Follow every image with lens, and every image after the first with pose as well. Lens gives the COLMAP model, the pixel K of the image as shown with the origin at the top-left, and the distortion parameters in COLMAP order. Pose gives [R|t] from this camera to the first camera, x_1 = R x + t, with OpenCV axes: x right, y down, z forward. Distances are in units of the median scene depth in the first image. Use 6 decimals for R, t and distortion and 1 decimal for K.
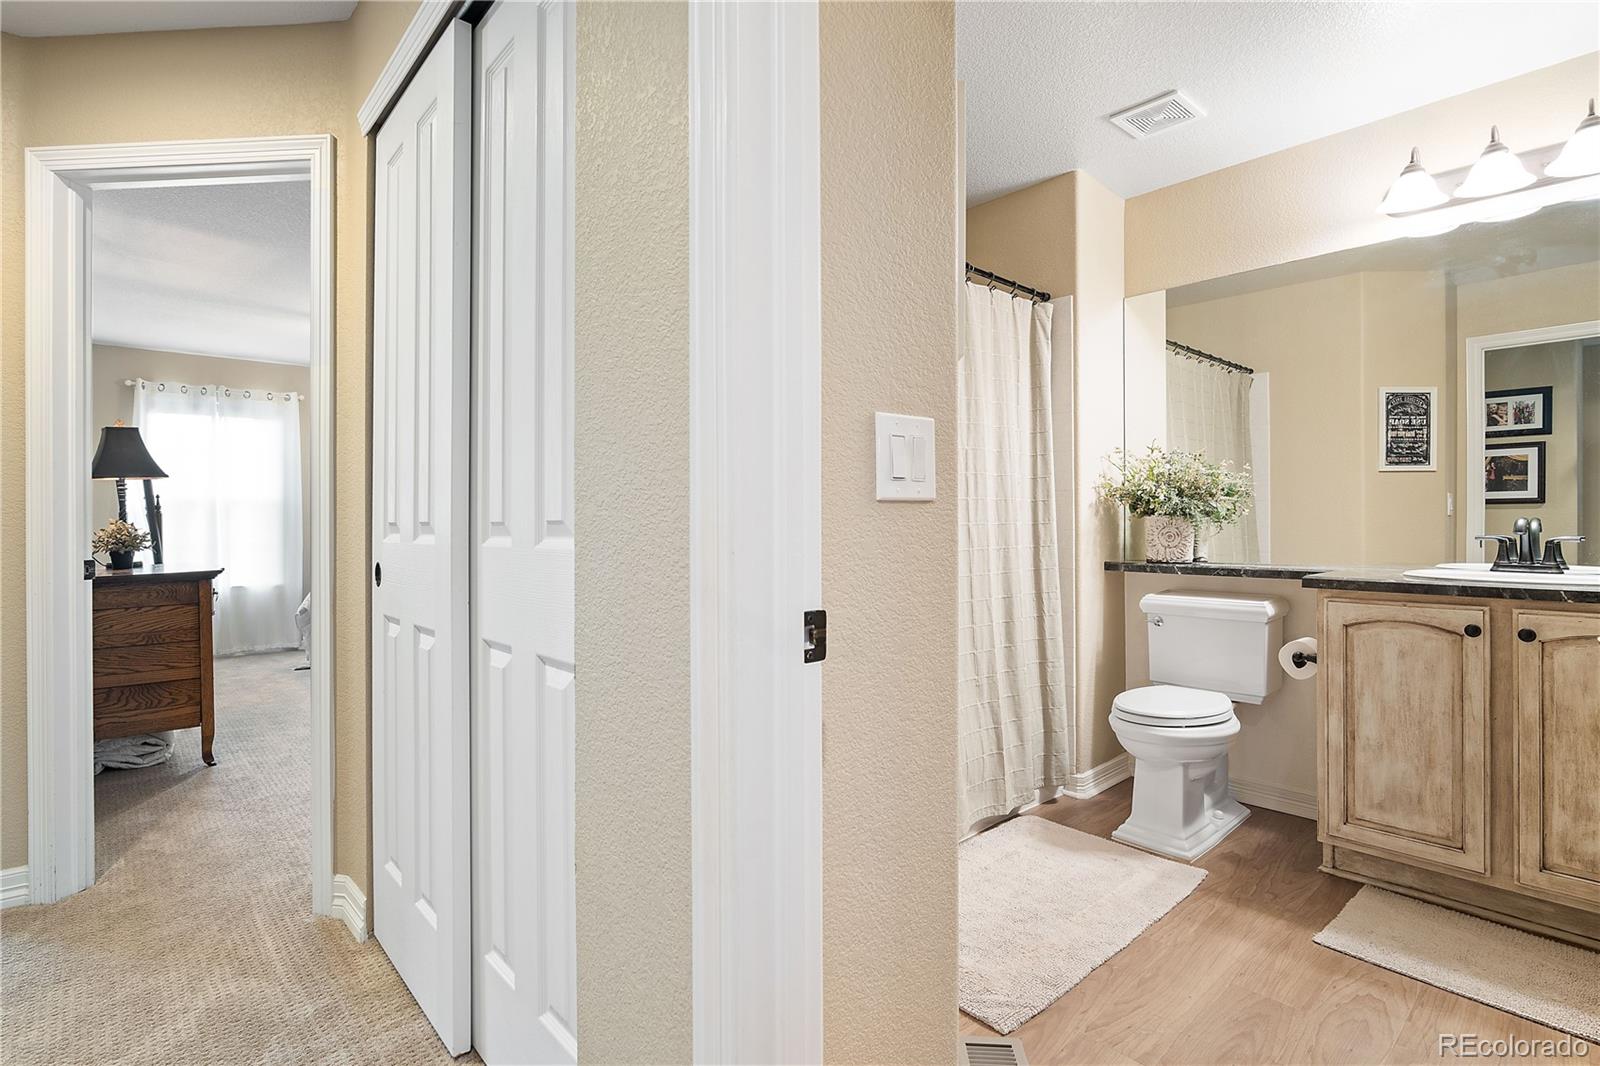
lens RADIAL K [[778.7, 0, 800.8], [0, 778.7, 511.7], [0, 0, 1]] dist [-0.022868, 0.000266]
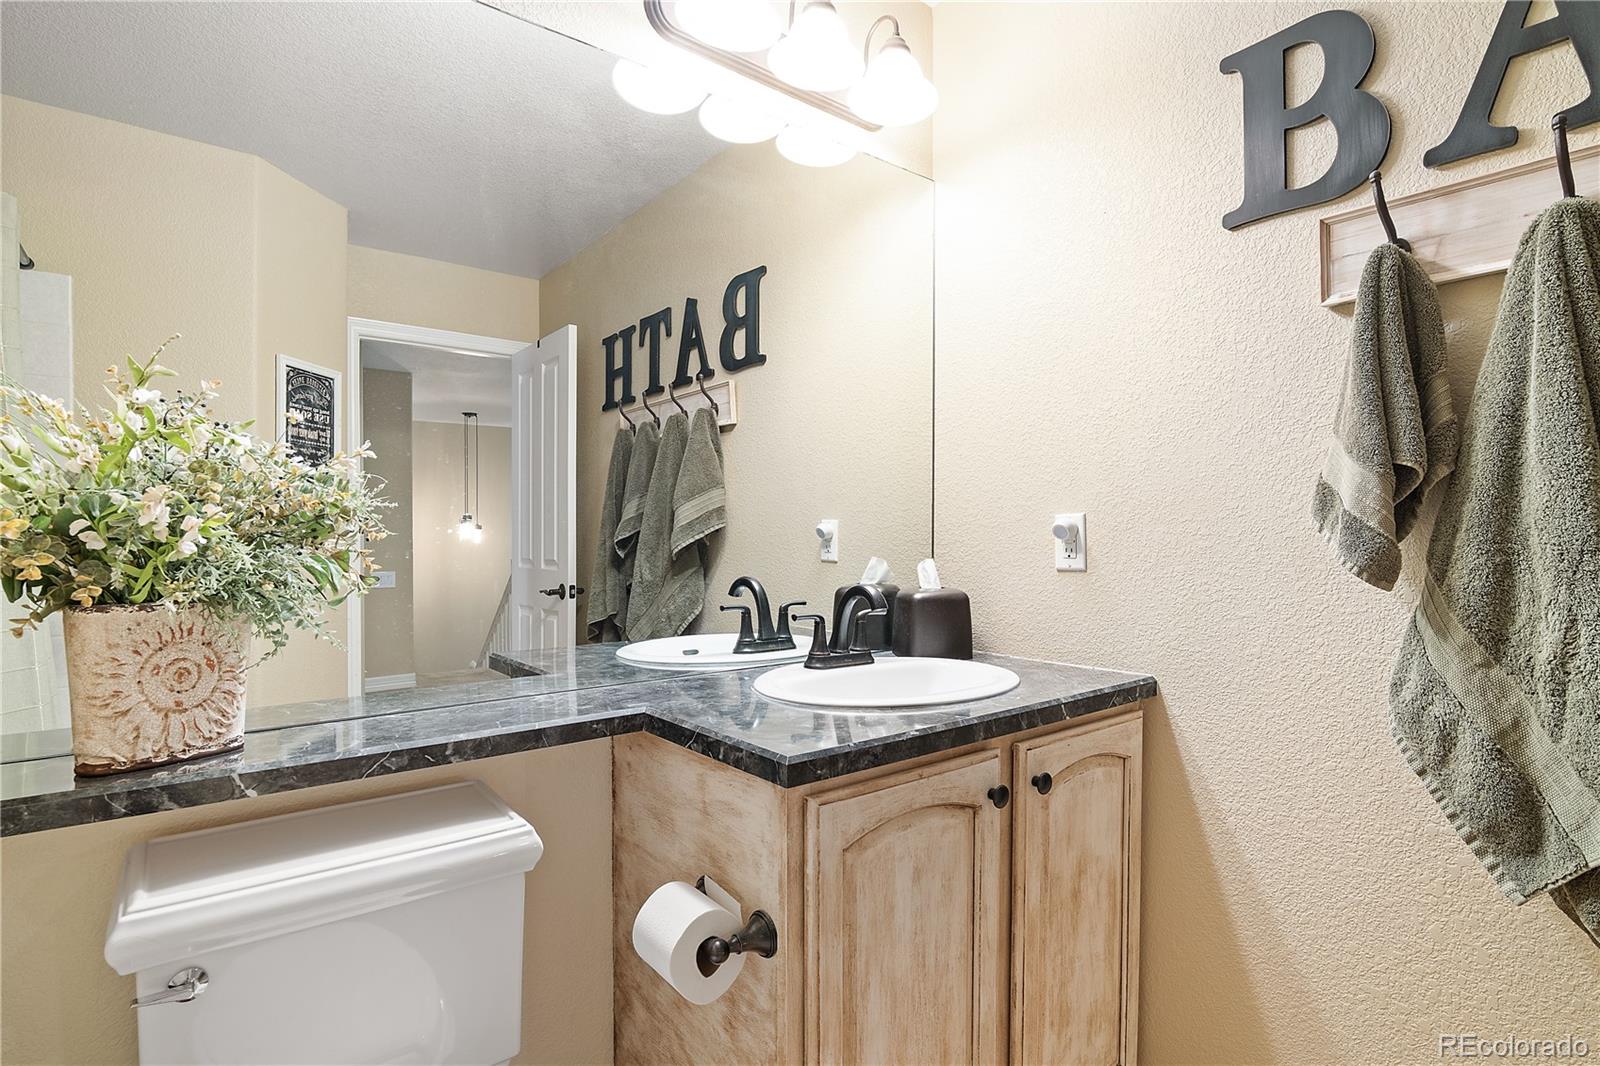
lens RADIAL K [[816.0, 0, 822.9], [0, 816.0, 551.9], [0, 0, 1]] dist [-0.005508, -0.000902]
pose [[0.068319, -0.014639, 0.997556, 0.178114], [-0.011068, 0.999820, 0.015431, -0.023576], [-0.997602, -0.012095, 0.068145, 0.733292]]
